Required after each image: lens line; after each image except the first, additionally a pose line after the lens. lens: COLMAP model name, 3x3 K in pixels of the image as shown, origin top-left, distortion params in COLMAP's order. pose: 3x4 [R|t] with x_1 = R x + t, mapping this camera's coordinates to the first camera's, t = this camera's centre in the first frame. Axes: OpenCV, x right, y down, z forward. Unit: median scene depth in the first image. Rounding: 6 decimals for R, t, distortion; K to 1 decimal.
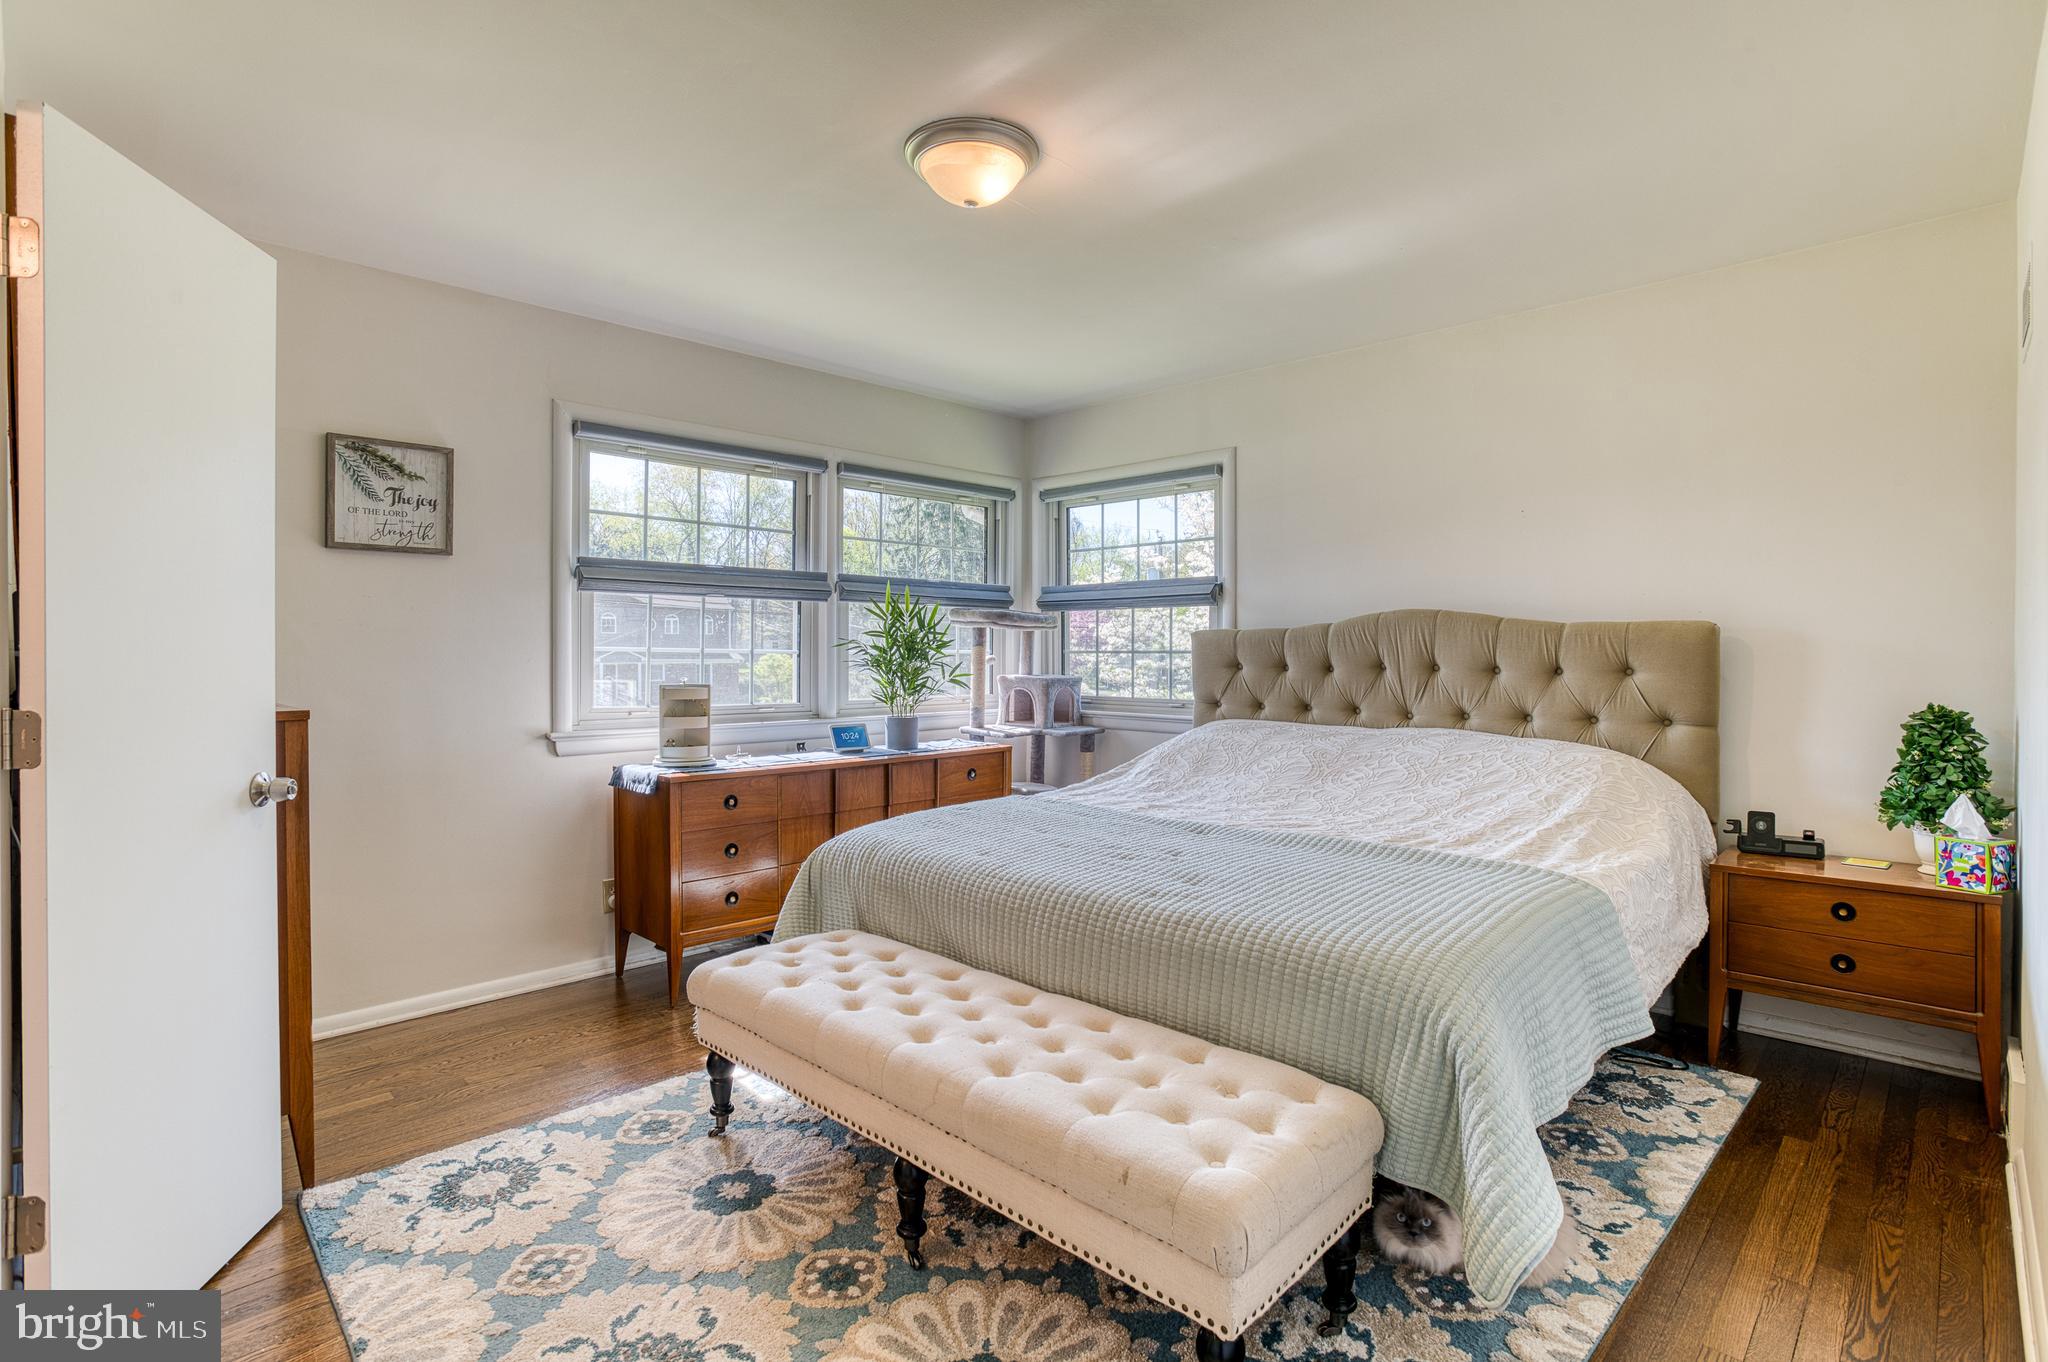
lens RADIAL K [[951.4, 0, 1018.8], [0, 951.4, 656.8], [0, 0, 1]] dist [-0.068086, -0.000006]
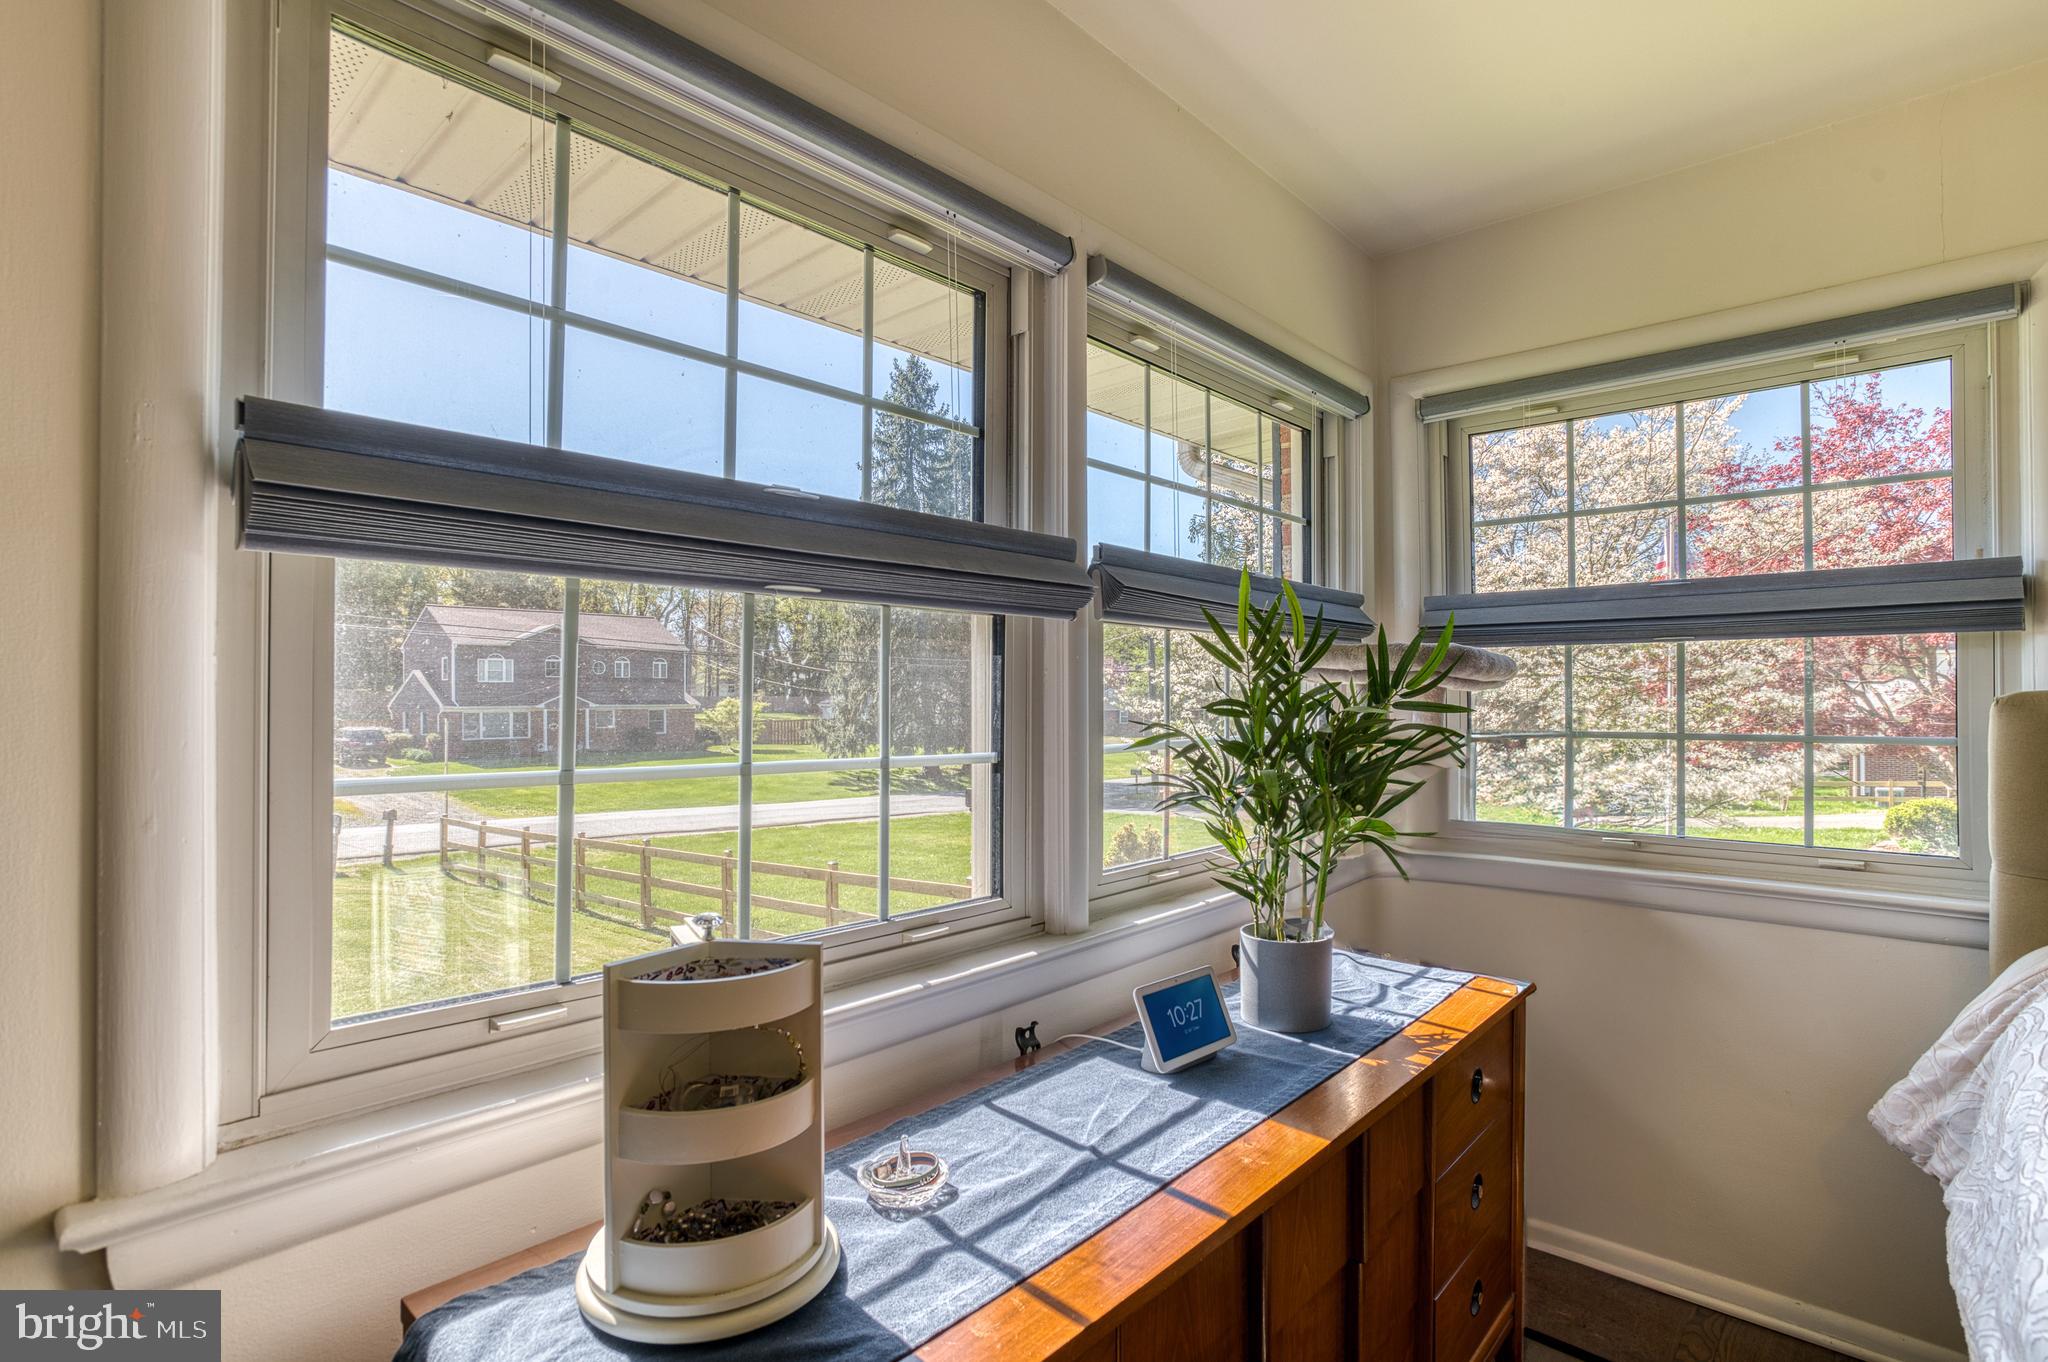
lens RADIAL K [[992.0, 0, 1026.2], [0, 992.0, 679.1], [0, 0, 1]] dist [-0.061329, 0.031980]
pose [[0.999305, -0.002174, 0.037207, -0.232331], [0.002985, 0.999759, -0.021750, -0.026095], [-0.037150, 0.021845, 0.999071, 0.612412]]
